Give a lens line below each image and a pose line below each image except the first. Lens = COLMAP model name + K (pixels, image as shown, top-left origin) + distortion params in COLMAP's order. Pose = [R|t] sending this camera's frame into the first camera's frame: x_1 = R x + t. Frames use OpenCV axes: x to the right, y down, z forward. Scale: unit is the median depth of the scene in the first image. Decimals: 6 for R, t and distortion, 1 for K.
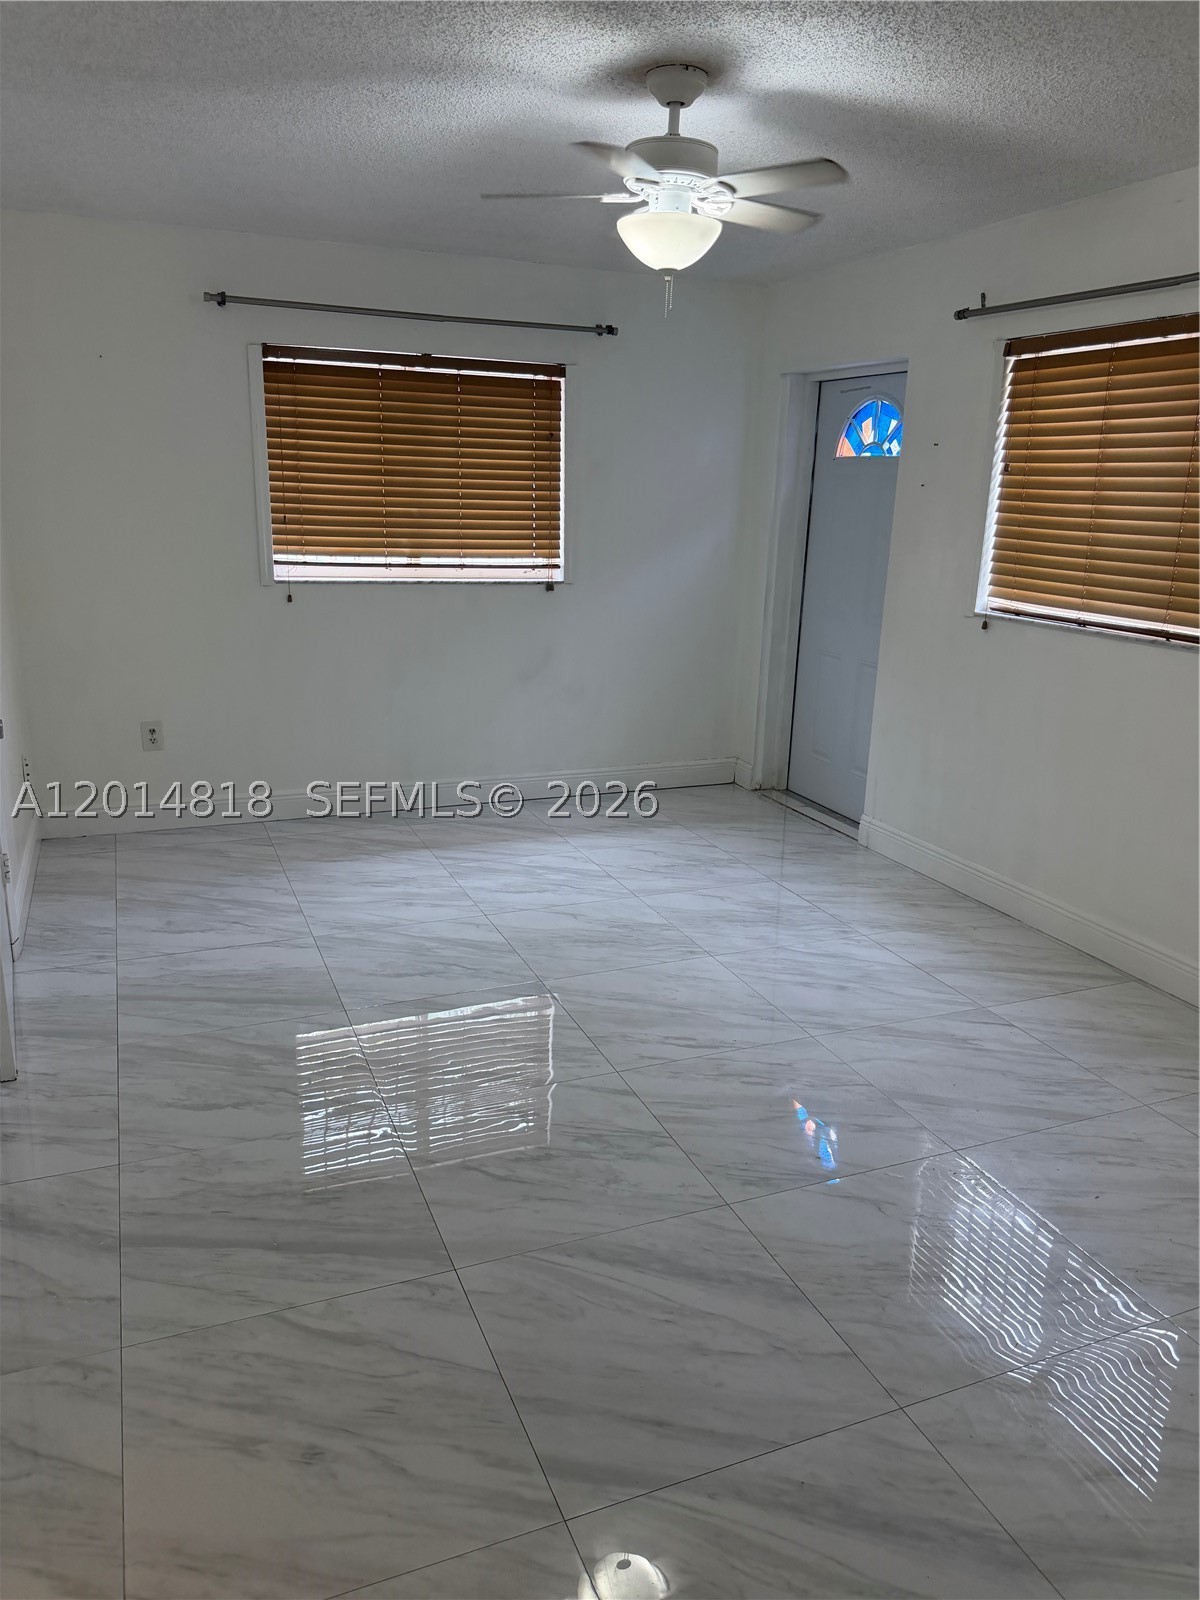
lens RADIAL K [[1119.1, 0, 592.5], [0, 1119.1, 800.5], [0, 0, 1]] dist [0.044573, -0.038883]
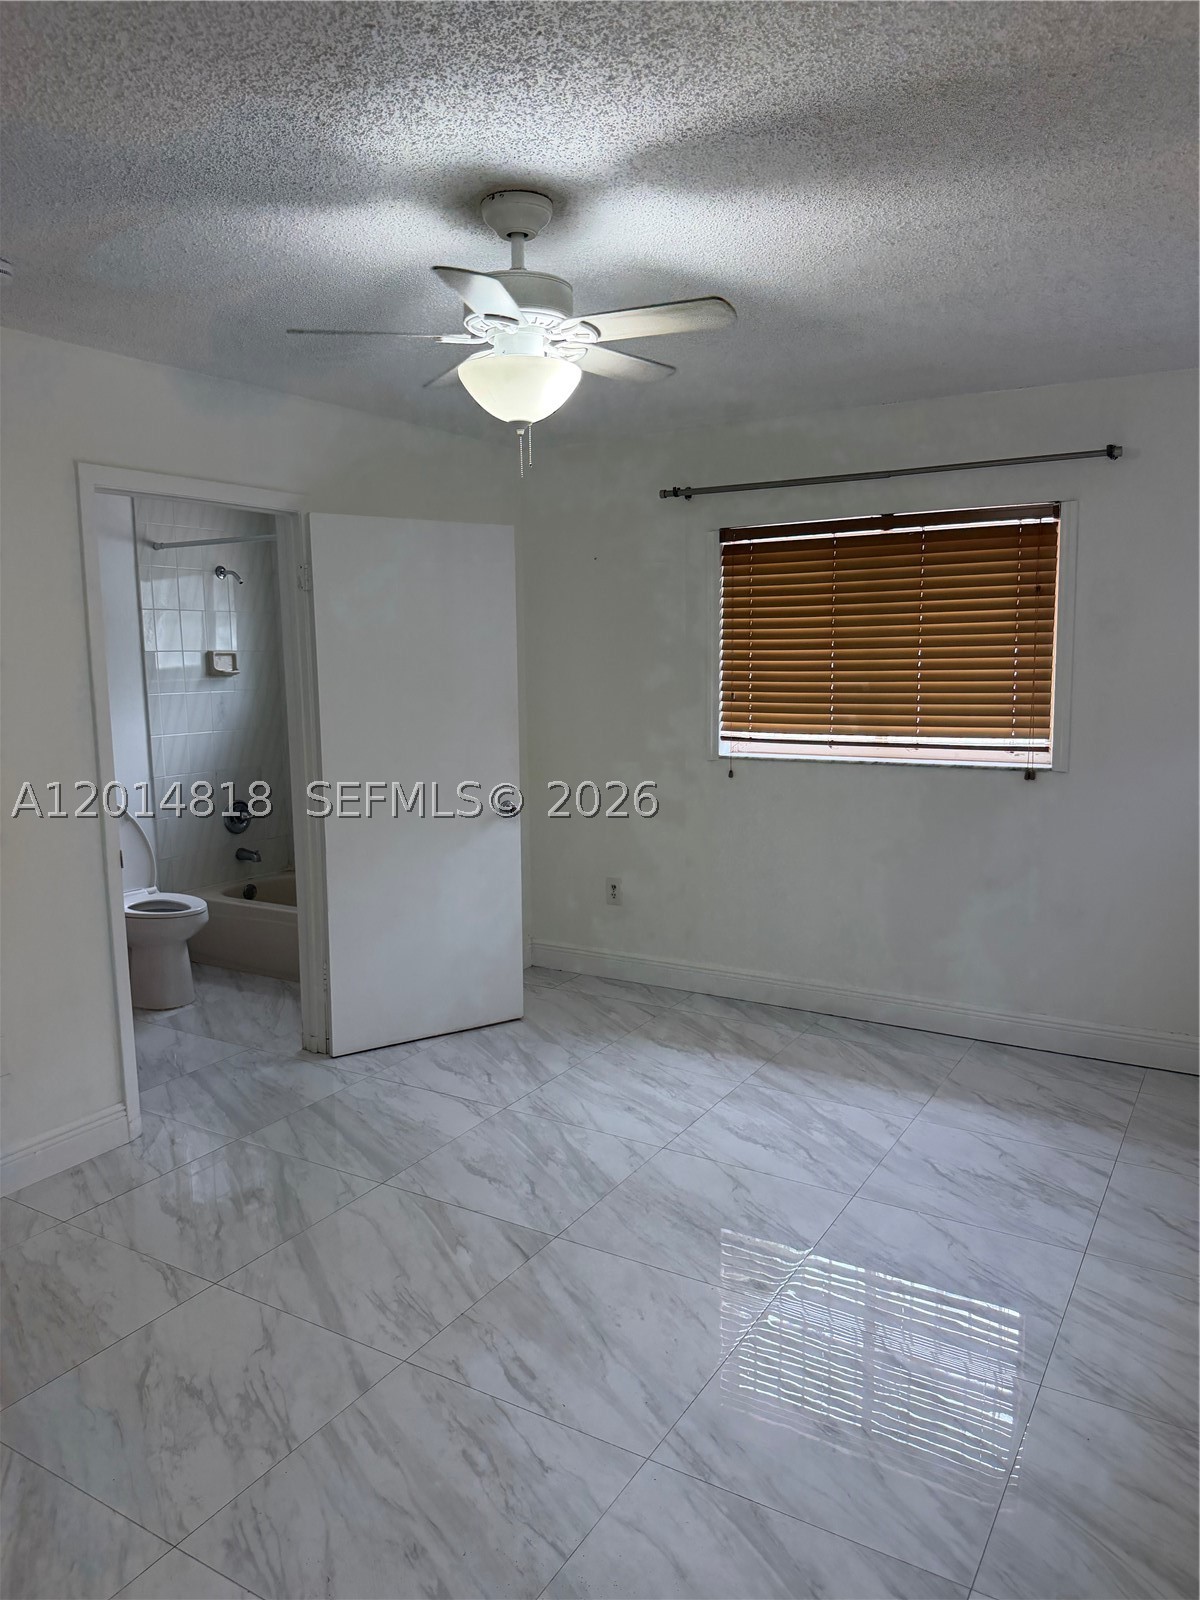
lens RADIAL K [[1119.1, 0, 589.2], [0, 1119.1, 792.4], [0, 0, 1]] dist [0.044573, -0.038883]
pose [[0.576867, 0.070970, -0.813749, 0.472554], [-0.174891, 0.983847, -0.038175, -0.106073], [0.797895, 0.164339, 0.579961, 0.336731]]
